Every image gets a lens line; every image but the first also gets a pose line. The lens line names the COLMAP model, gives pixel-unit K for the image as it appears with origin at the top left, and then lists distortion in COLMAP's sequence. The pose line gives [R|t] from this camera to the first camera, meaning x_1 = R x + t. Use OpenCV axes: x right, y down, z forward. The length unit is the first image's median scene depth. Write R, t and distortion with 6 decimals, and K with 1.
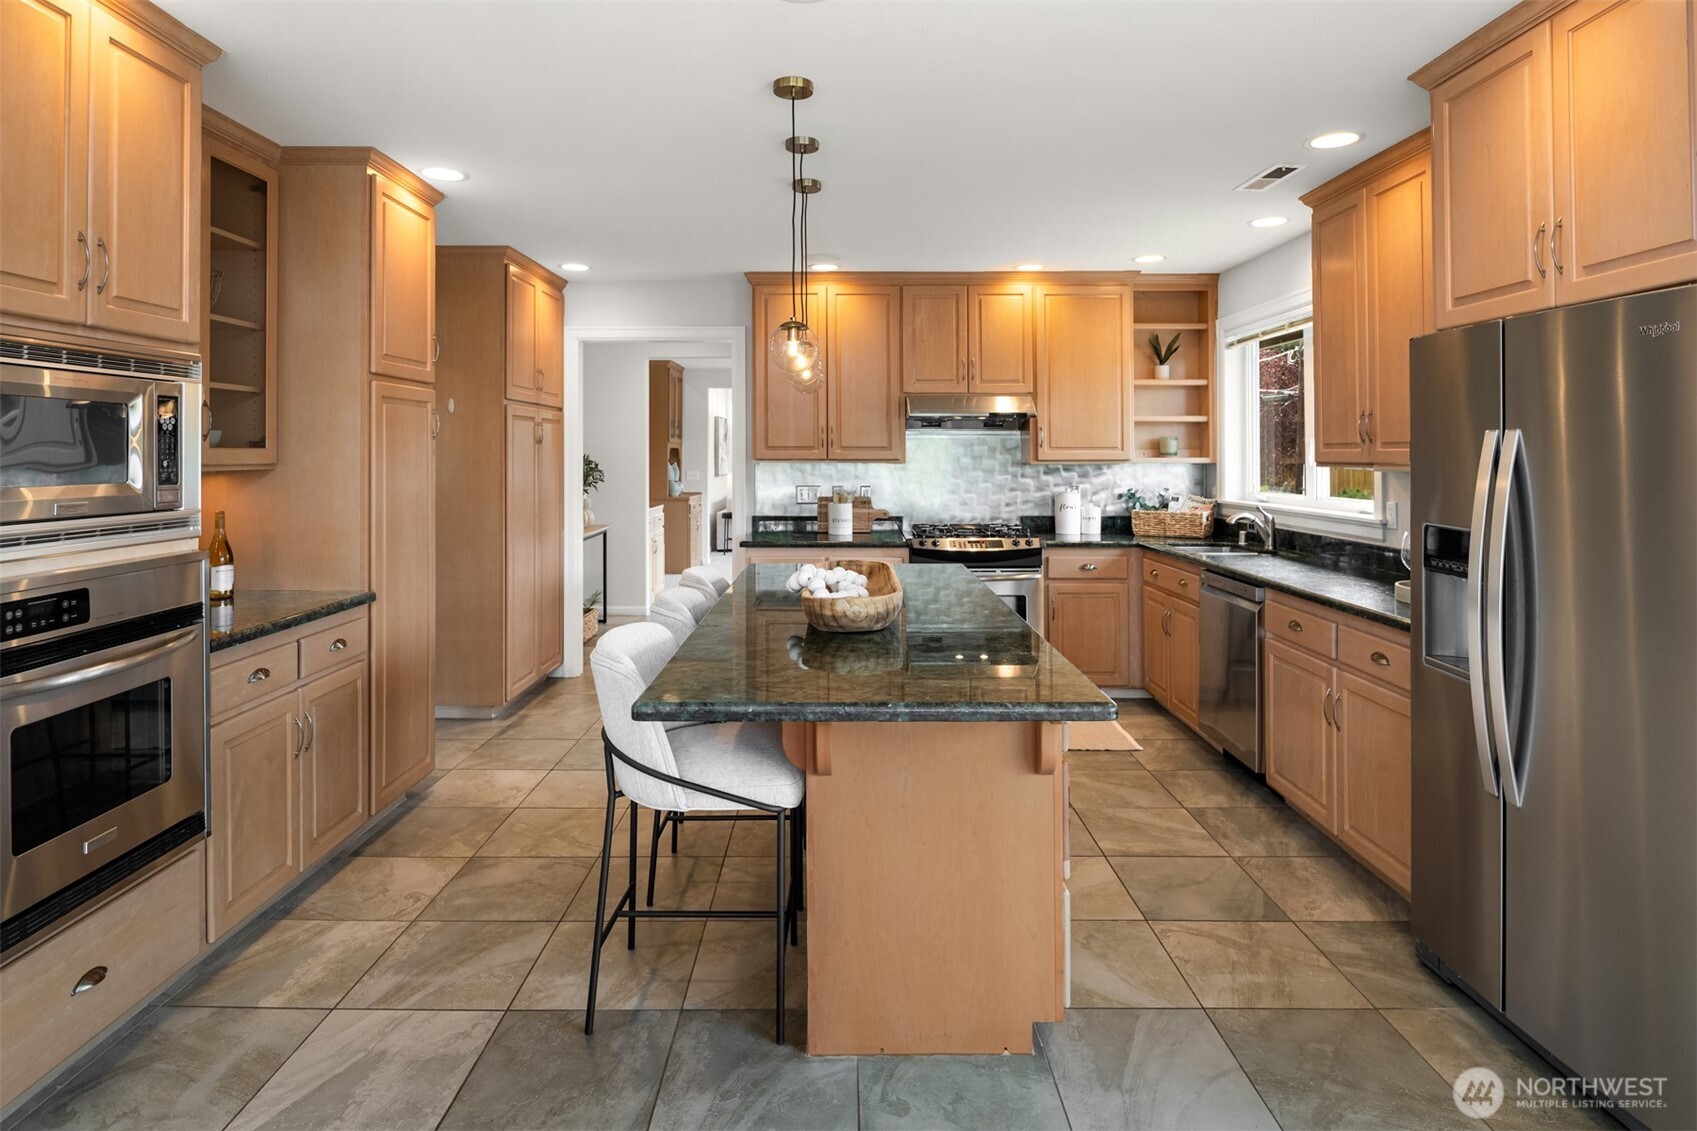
lens RADIAL K [[943.3, 0, 869.5], [0, 943.3, 441.6], [0, 0, 1]] dist [-0.000097, -0.000079]
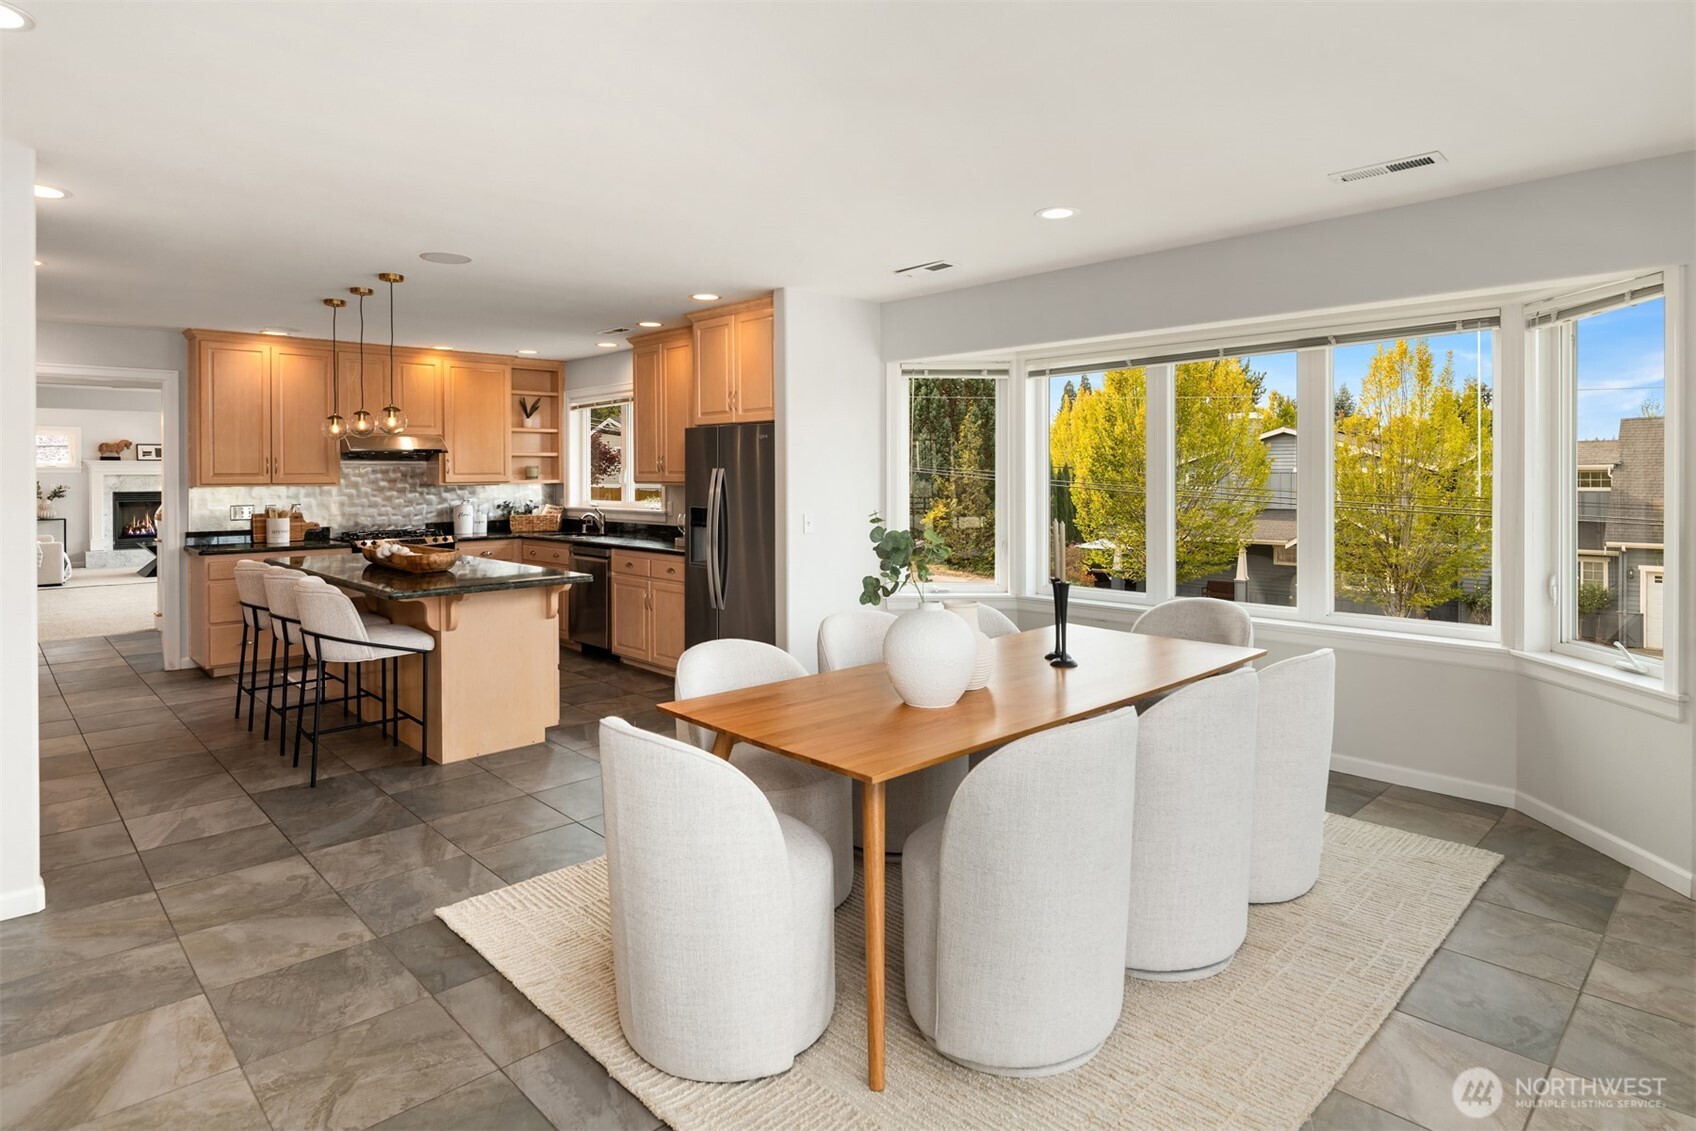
lens RADIAL K [[923.2, 0, 852.5], [0, 923.2, 472.6], [0, 0, 1]] dist [0.001626, -0.000153]
pose [[0.741942, -0.004310, 0.670451, -0.299974], [-0.002607, 0.999953, 0.009313, -0.009505], [-0.670459, -0.008658, 0.741896, -0.448071]]
